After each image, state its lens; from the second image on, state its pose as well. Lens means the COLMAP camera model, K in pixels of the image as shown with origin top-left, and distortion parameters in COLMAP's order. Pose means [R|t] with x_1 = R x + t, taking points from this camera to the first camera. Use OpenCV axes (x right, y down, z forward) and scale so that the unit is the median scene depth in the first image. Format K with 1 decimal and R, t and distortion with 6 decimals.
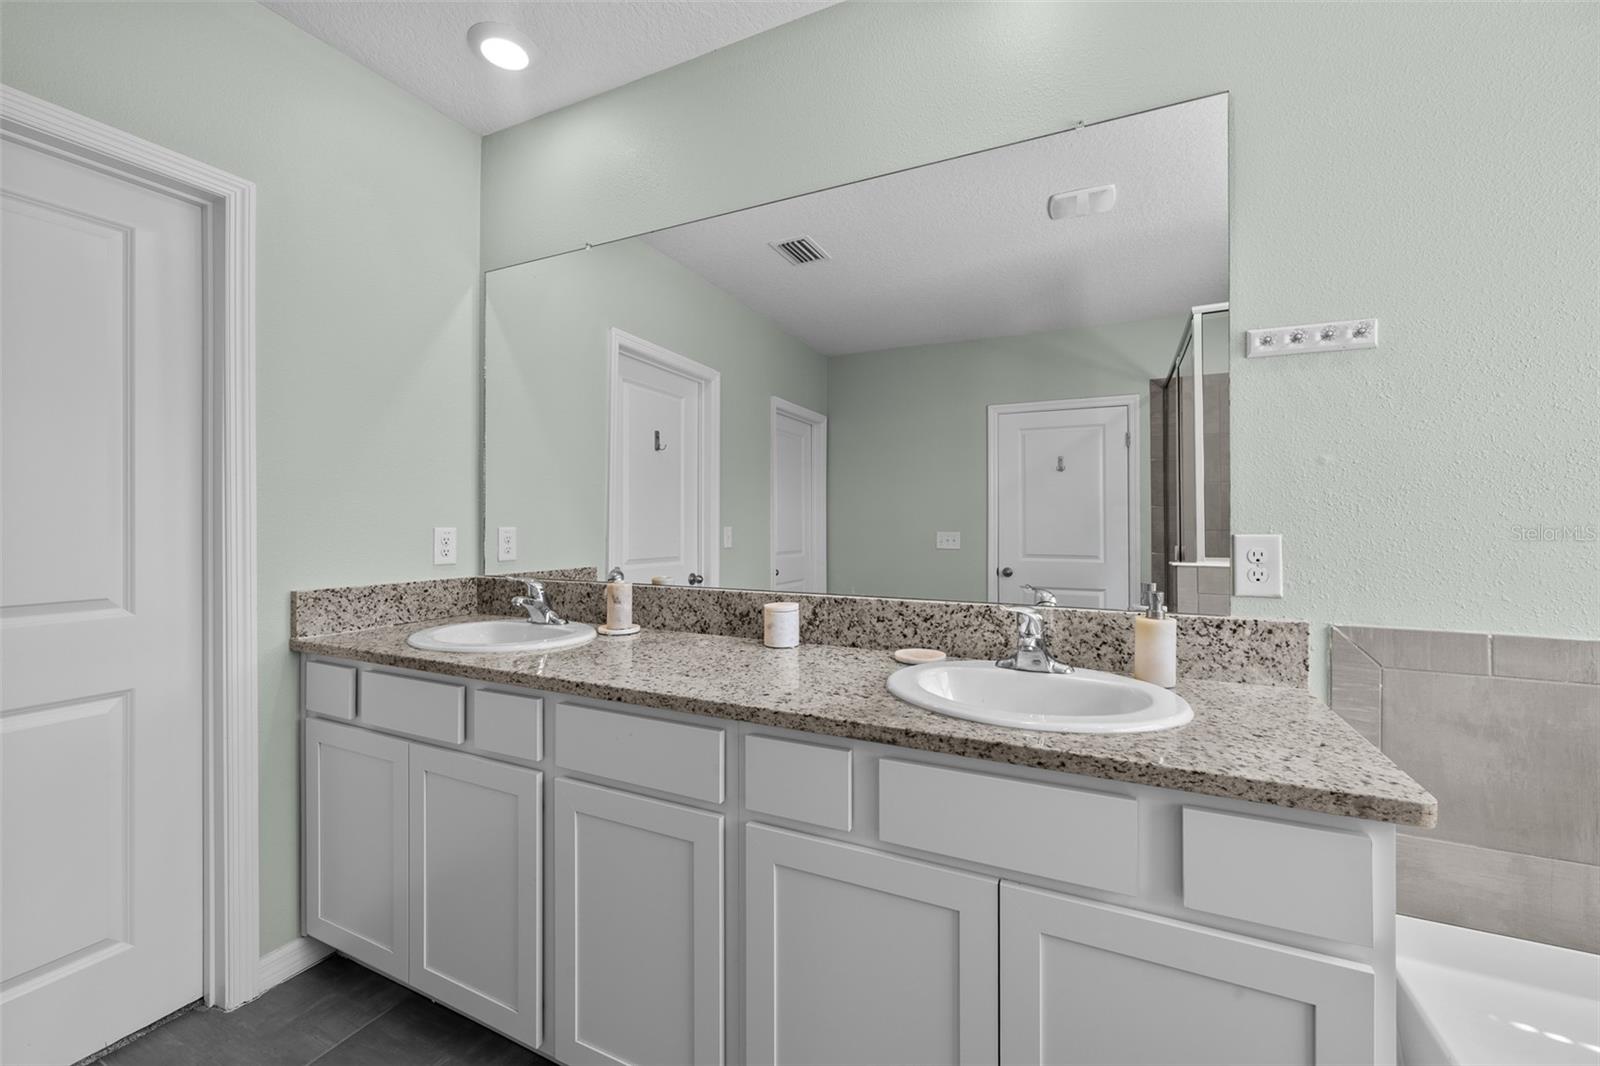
lens RADIAL K [[638.3, 0, 788.8], [0, 638.3, 521.2], [0, 0, 1]] dist [-0.003236, 0.001124]
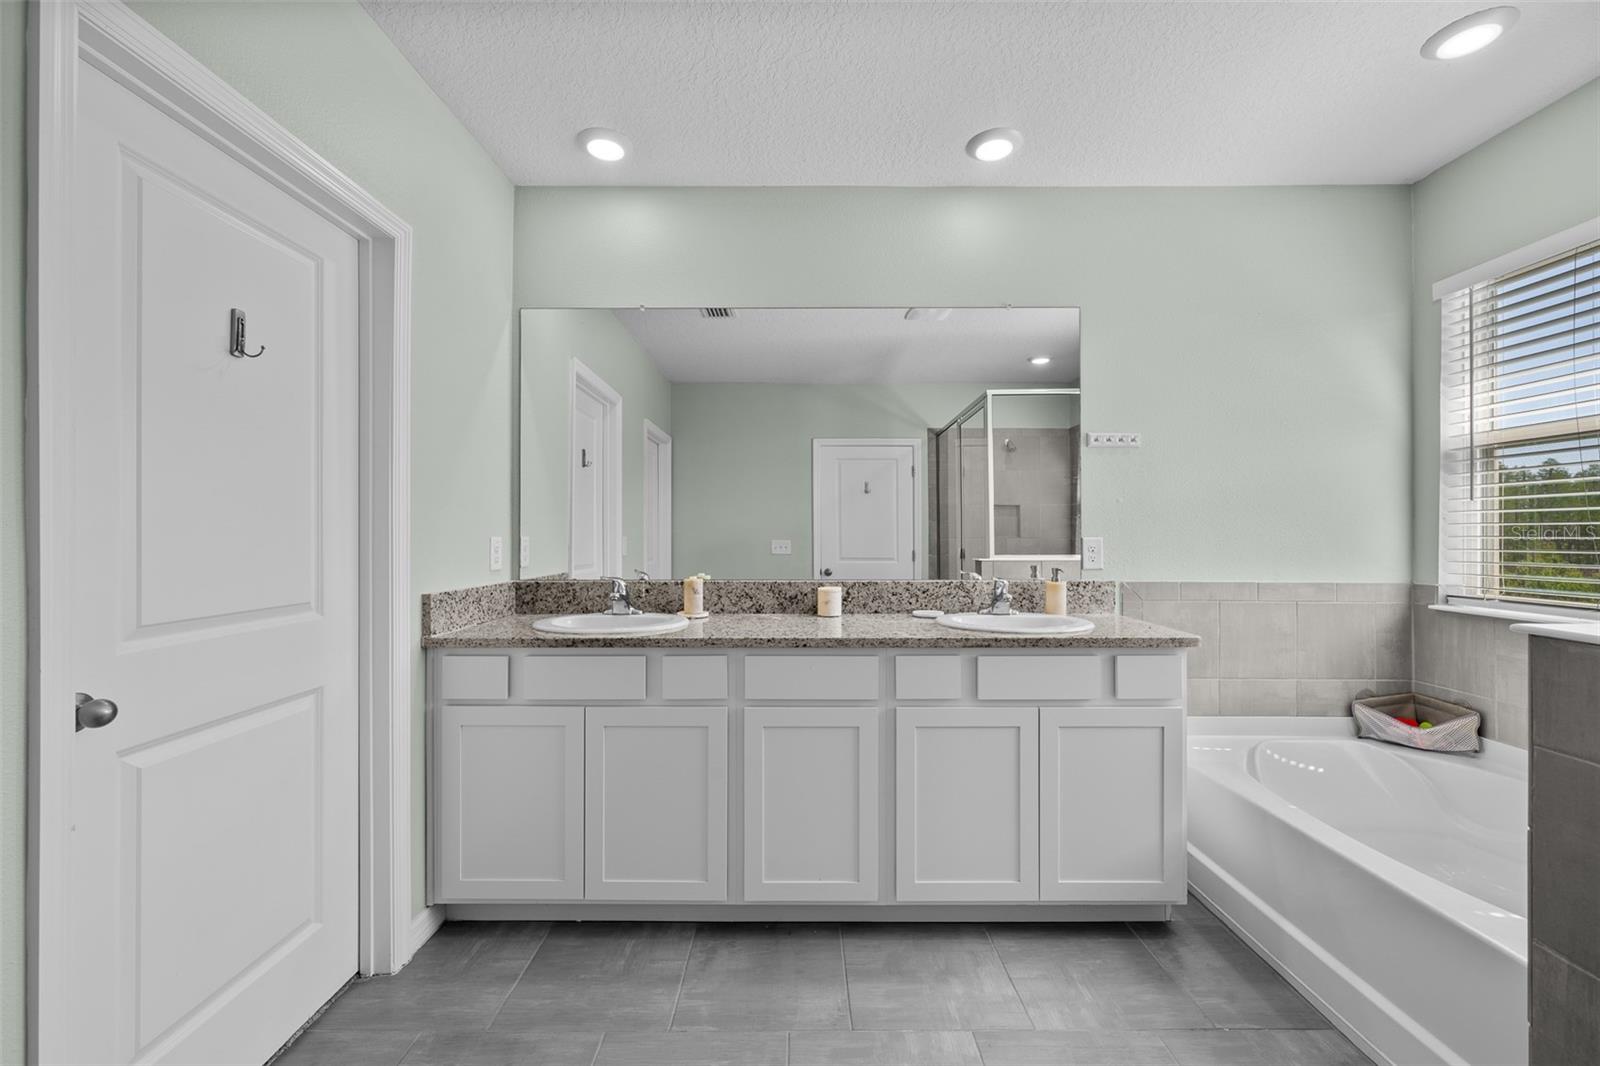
lens RADIAL K [[638.3, 0, 790.4], [0, 638.3, 531.5], [0, 0, 1]] dist [-0.003236, 0.001124]
pose [[0.905382, 0.000009, 0.424598, -0.732100], [0.000532, 0.999999, -0.001157, 0.002900], [-0.424598, 0.001274, 0.905381, -0.297212]]
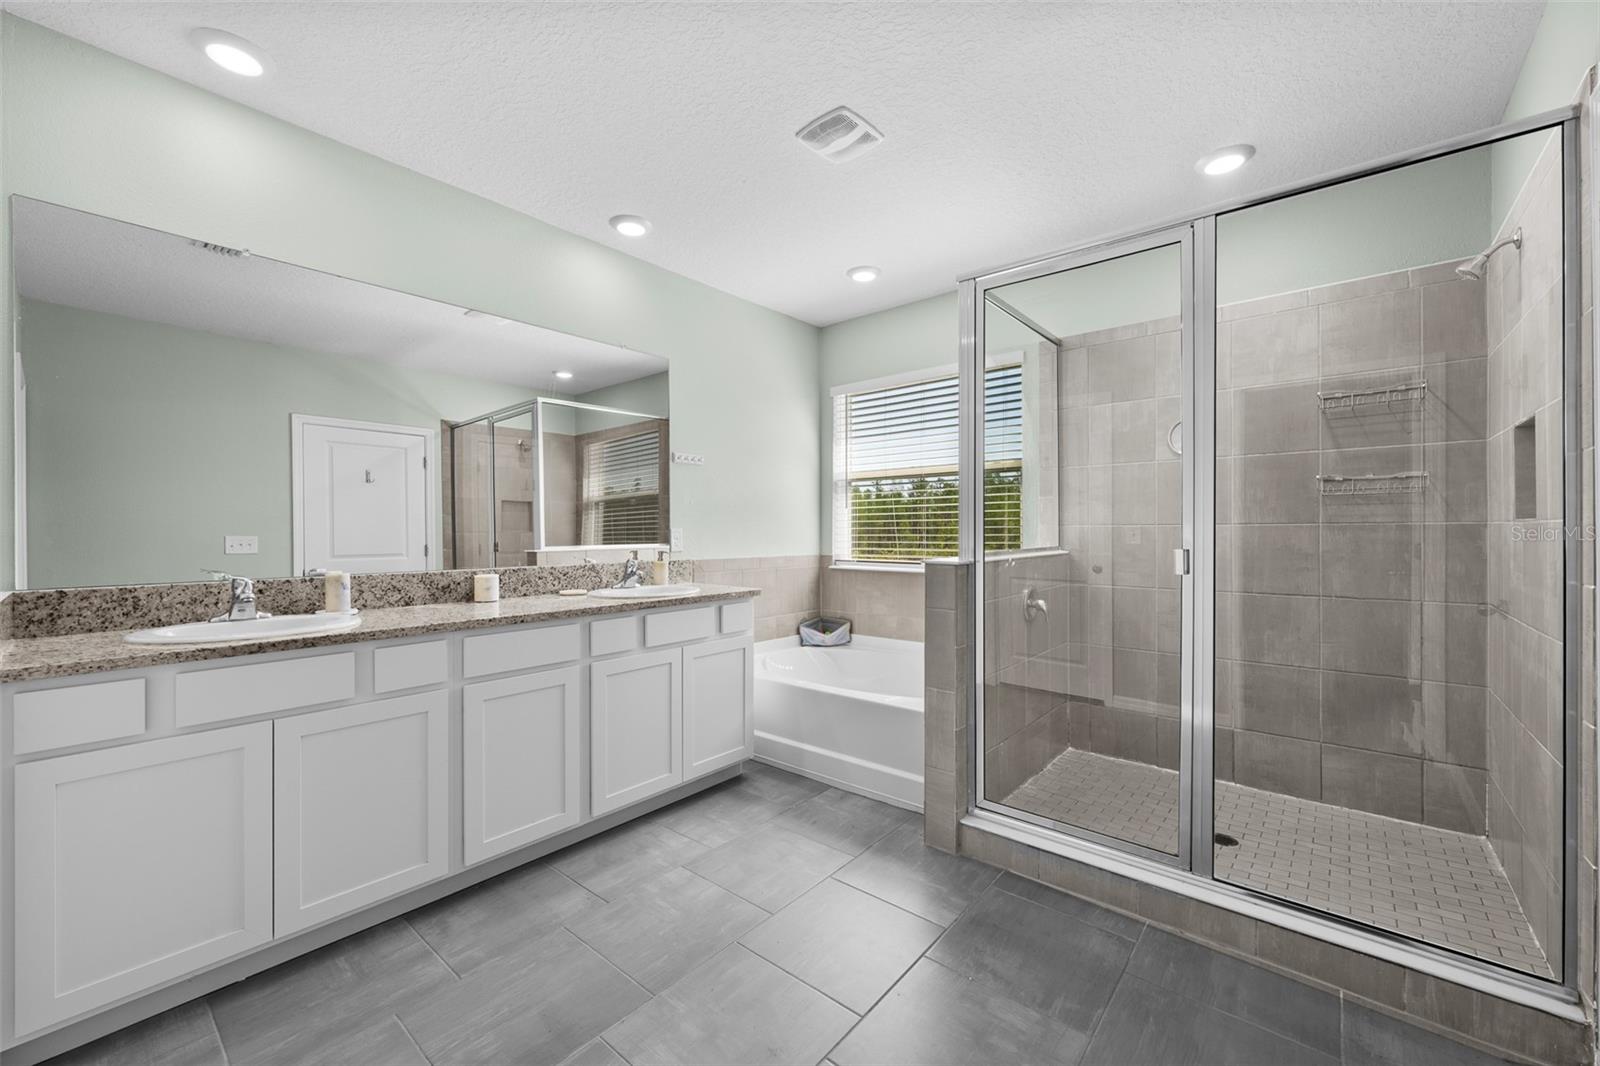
lens RADIAL K [[638.3, 0, 792.3], [0, 638.3, 534.2], [0, 0, 1]] dist [-0.003236, 0.001124]
pose [[0.263768, -0.007842, 0.964554, -1.358691], [0.000700, 0.999968, 0.007938, 0.017998], [-0.964586, -0.001419, 0.263765, -0.144469]]
